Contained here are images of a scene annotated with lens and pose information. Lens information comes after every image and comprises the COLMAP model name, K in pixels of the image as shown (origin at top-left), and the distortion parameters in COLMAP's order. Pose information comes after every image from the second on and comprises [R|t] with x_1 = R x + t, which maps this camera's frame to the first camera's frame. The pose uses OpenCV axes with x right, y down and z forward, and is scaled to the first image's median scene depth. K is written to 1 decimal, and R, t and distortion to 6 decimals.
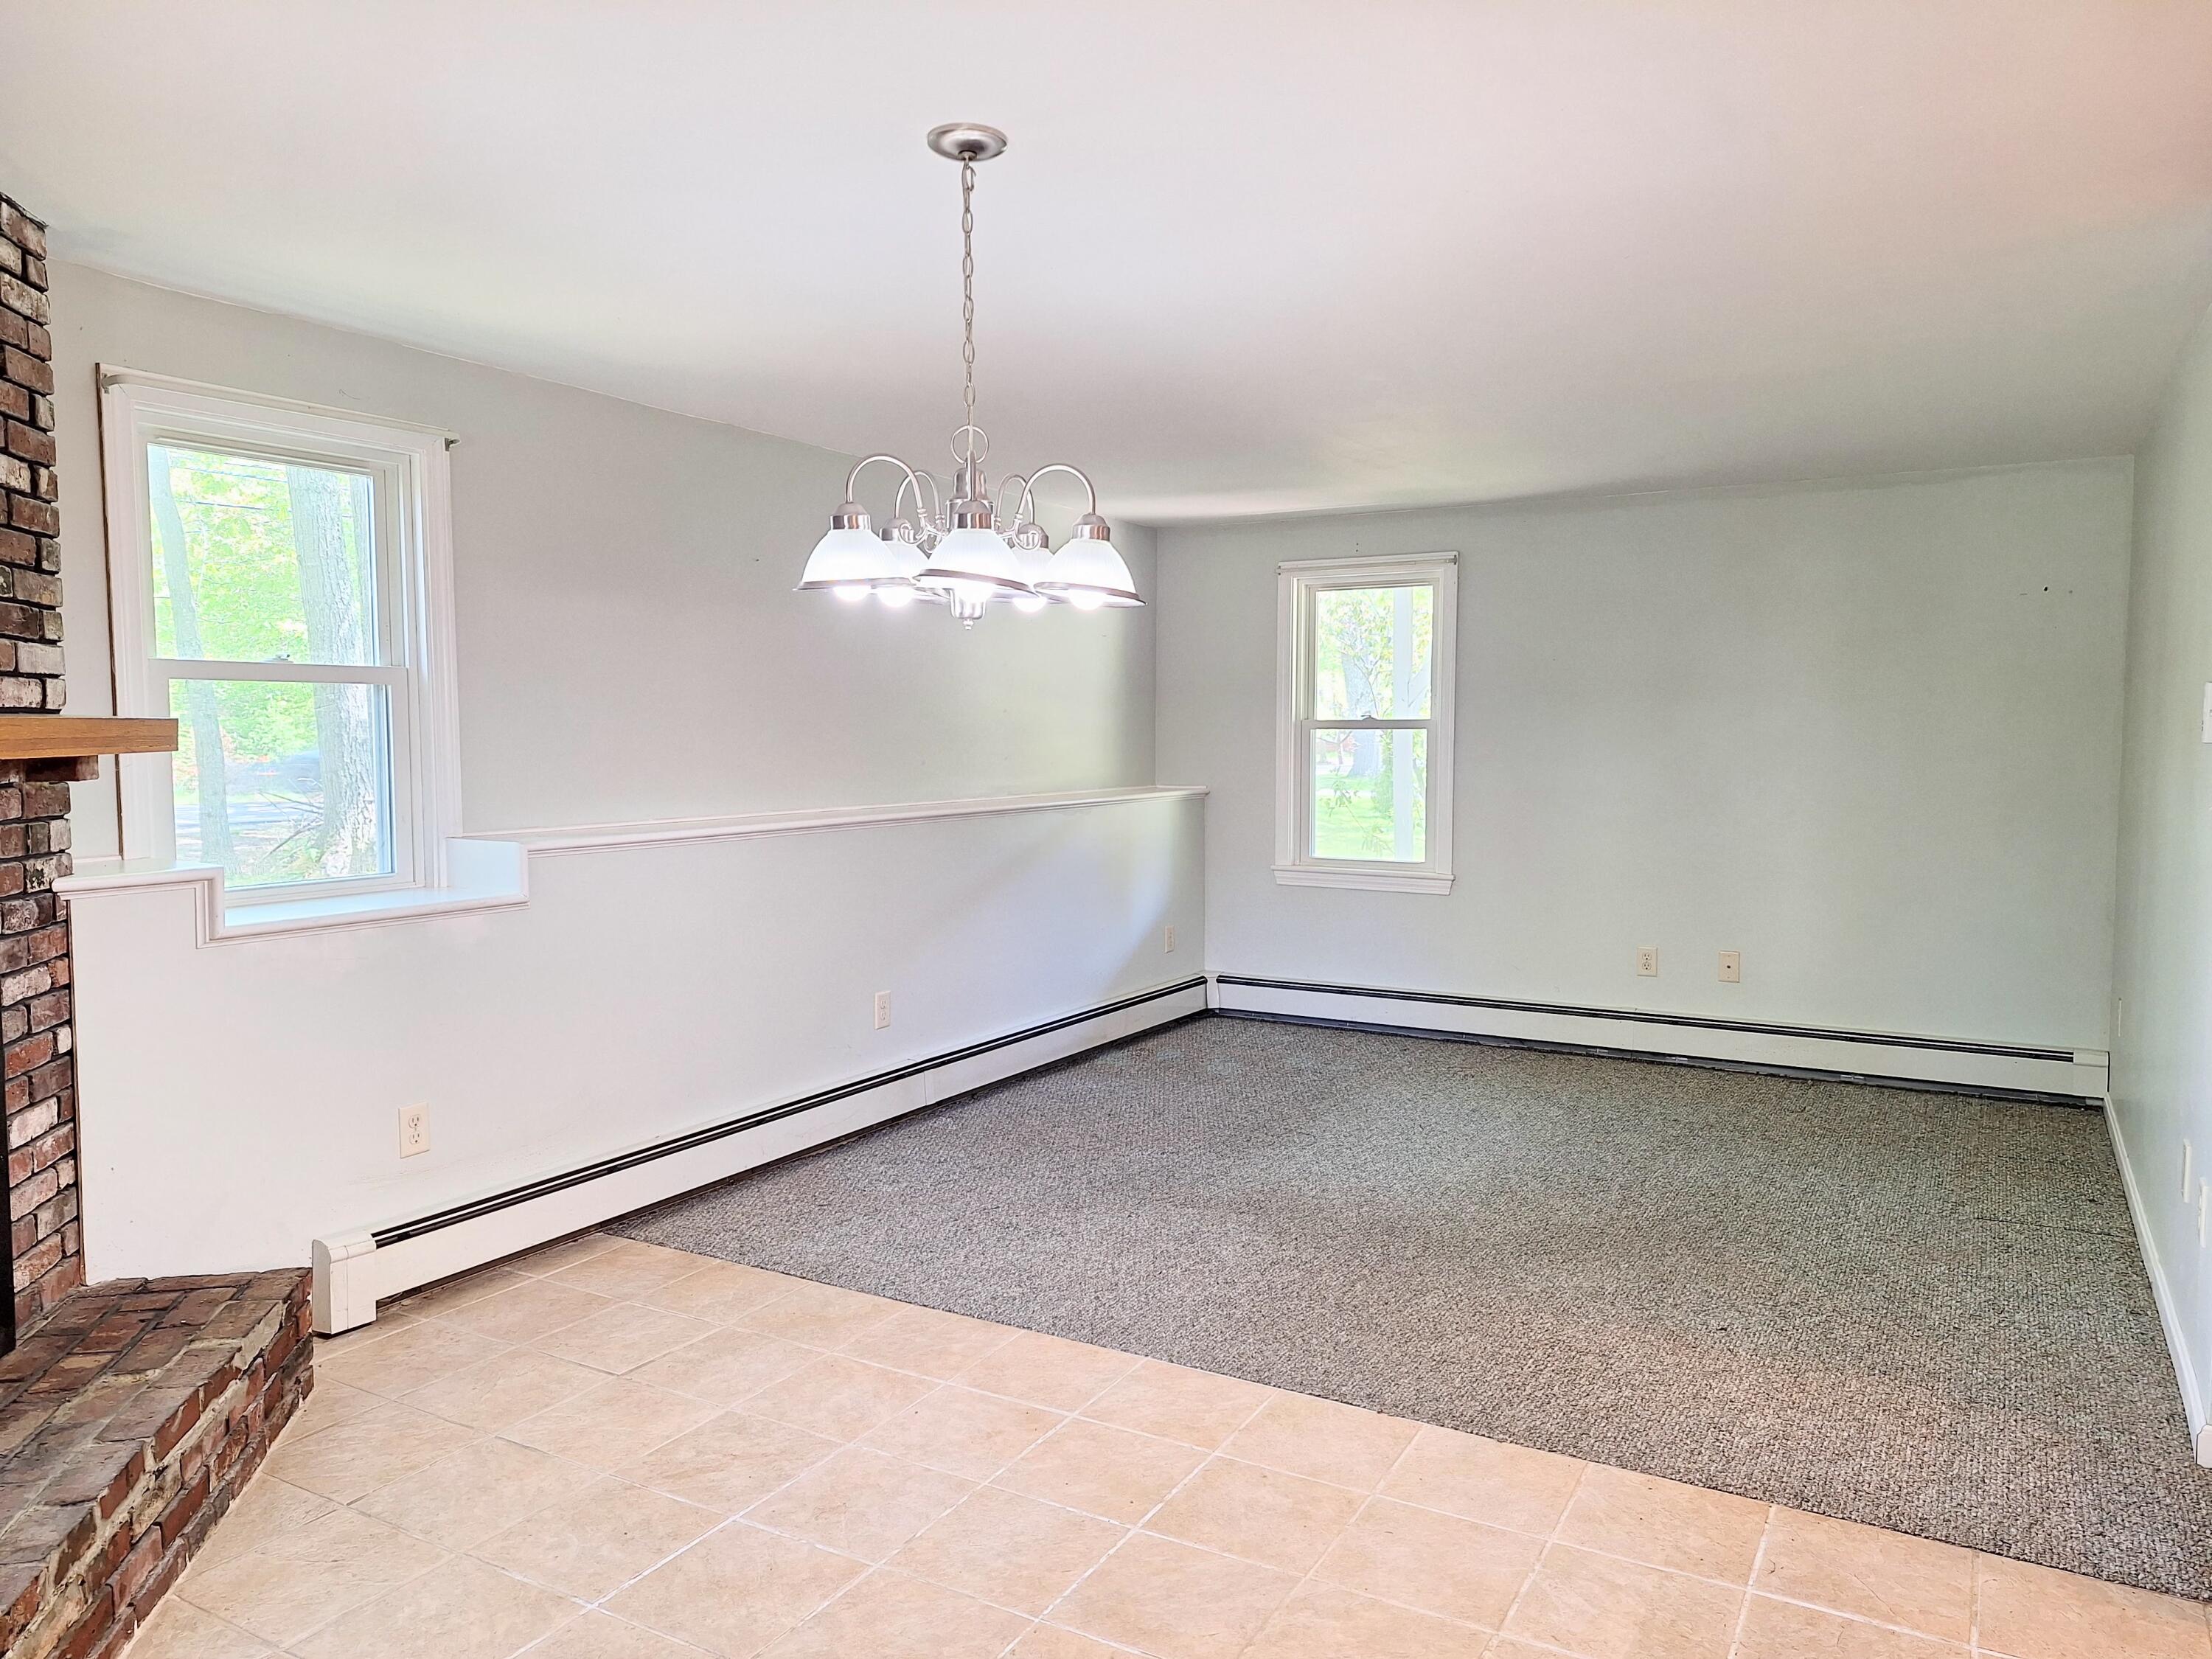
lens RADIAL K [[1545.1, 0, 1109.5], [0, 1545.1, 833.8], [0, 0, 1]] dist [0.053607, -0.058399]
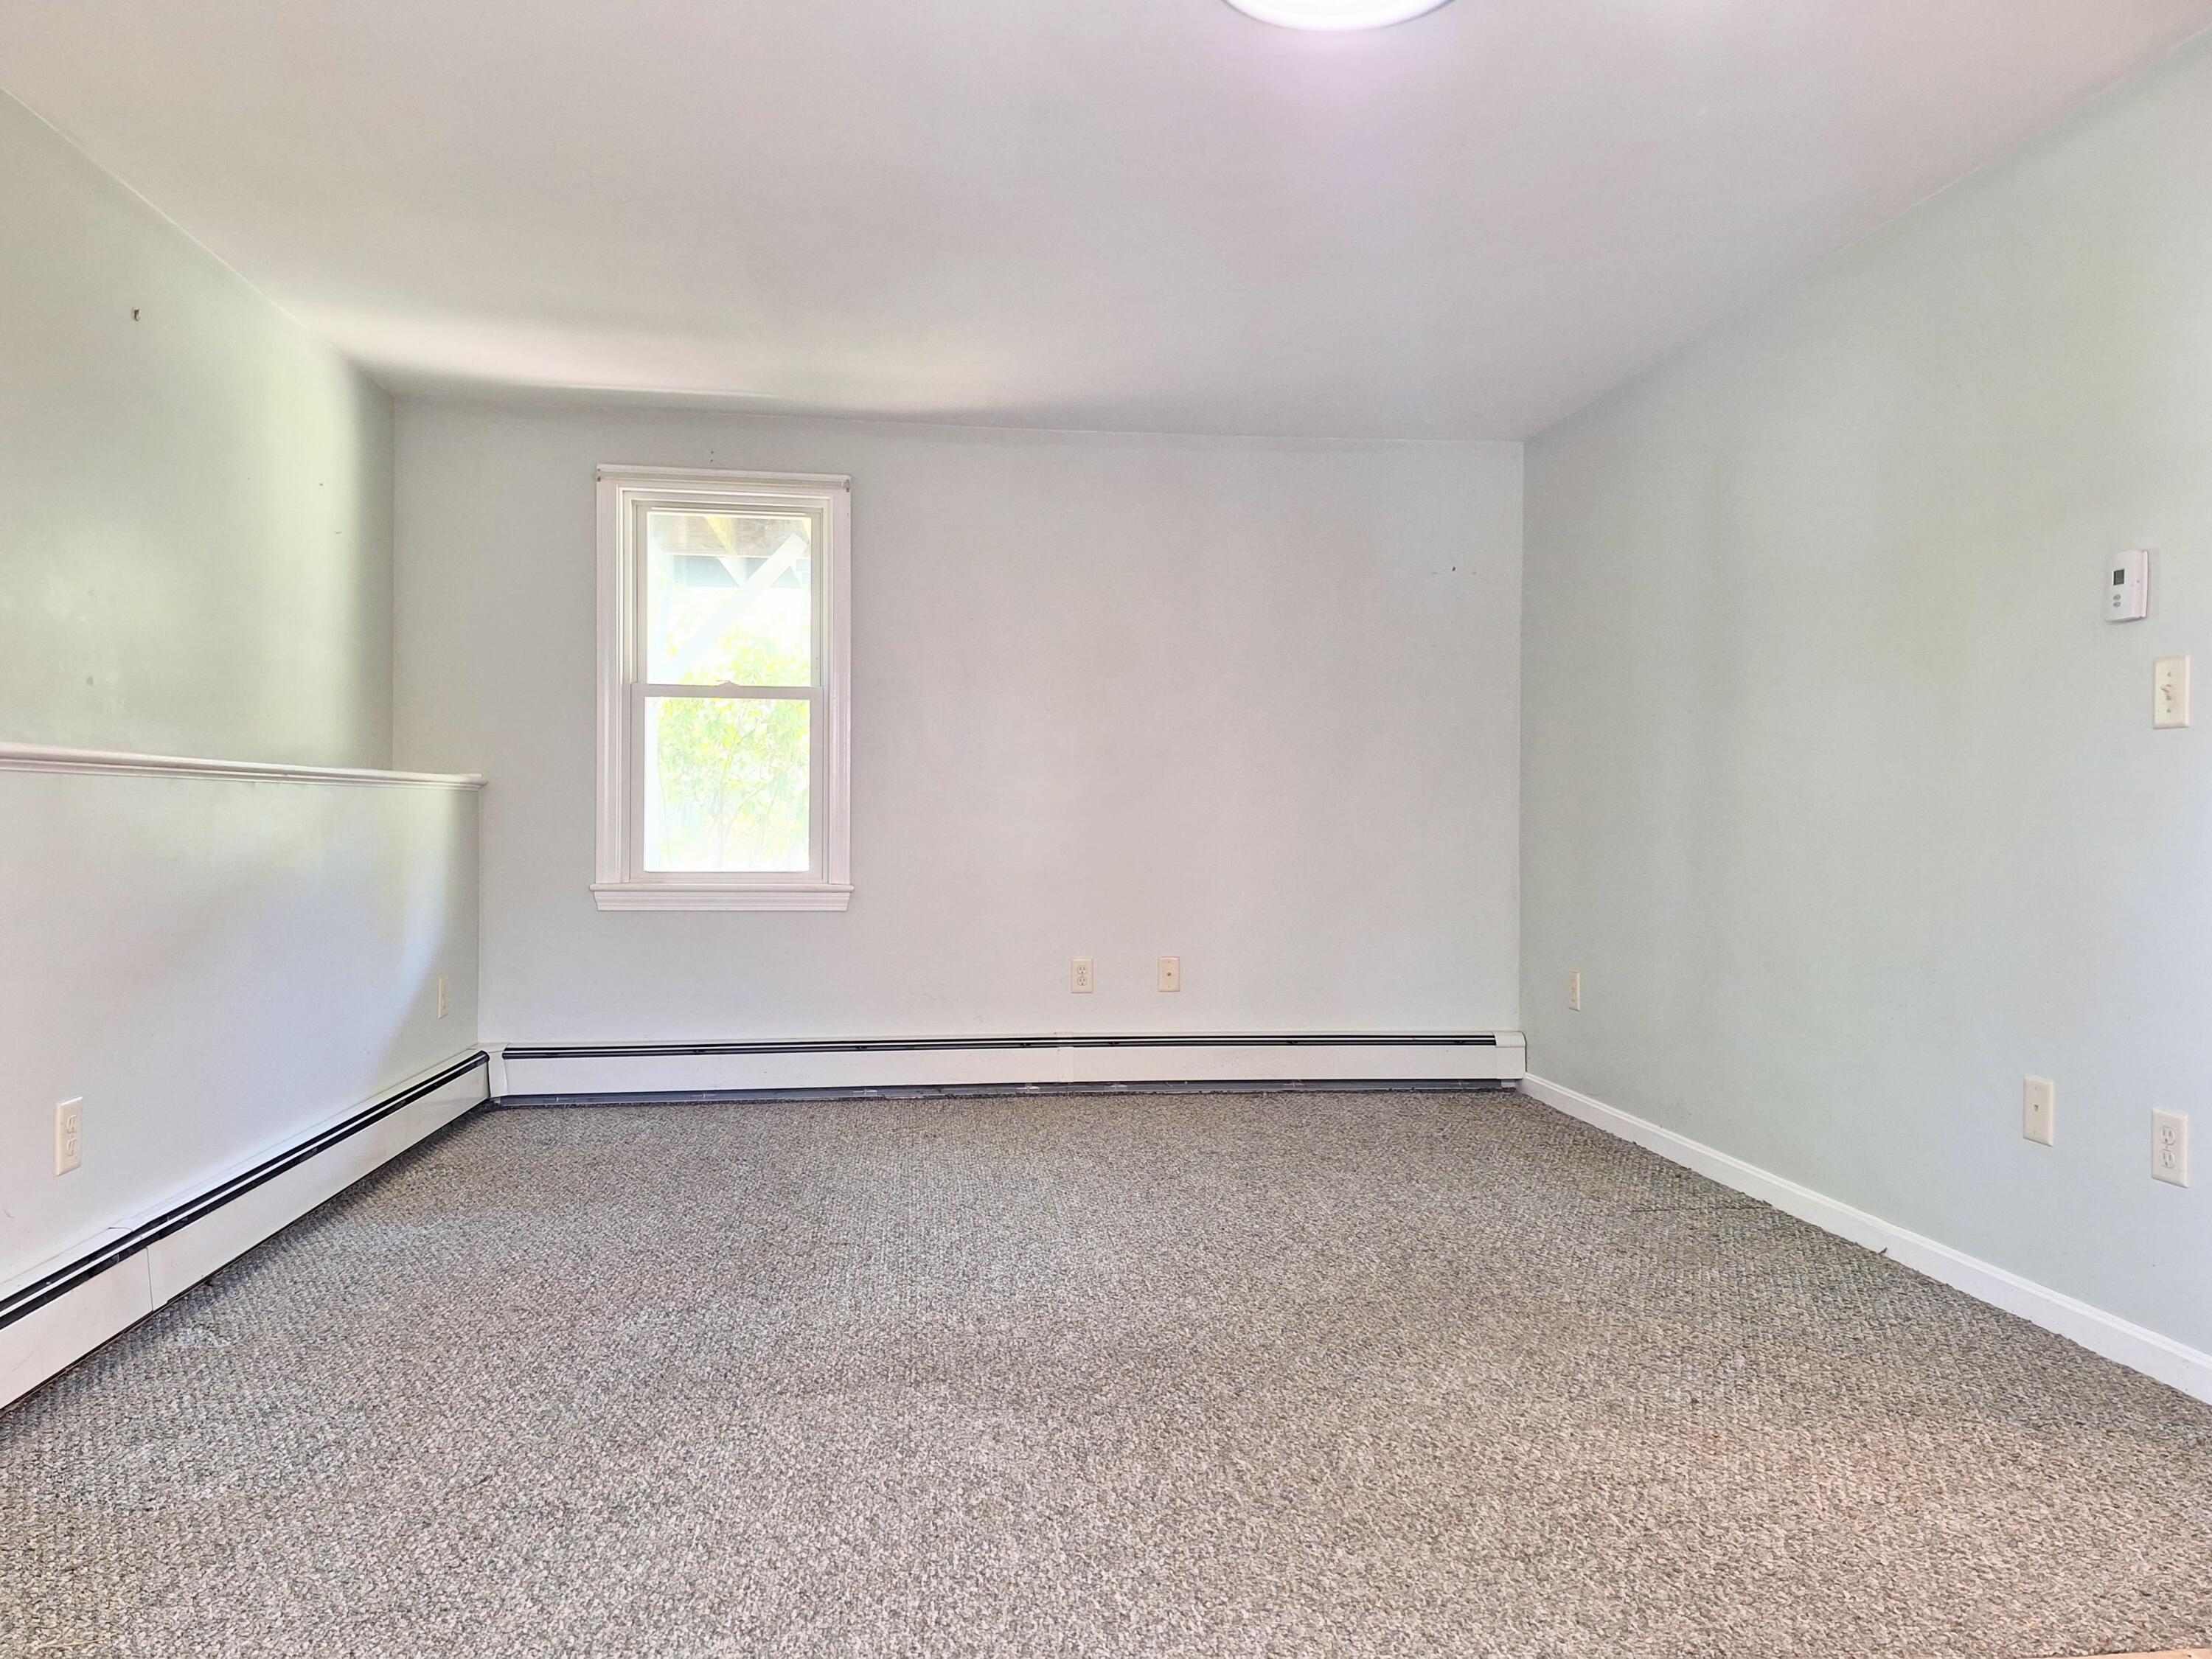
lens RADIAL K [[1545.1, 0, 1101.6], [0, 1545.1, 809.9], [0, 0, 1]] dist [0.053607, -0.058399]
pose [[0.797787, 0.007035, 0.602899, -0.148529], [0.036970, 0.997480, -0.060560, 0.041081], [-0.601805, 0.070603, 0.795516, 0.306647]]
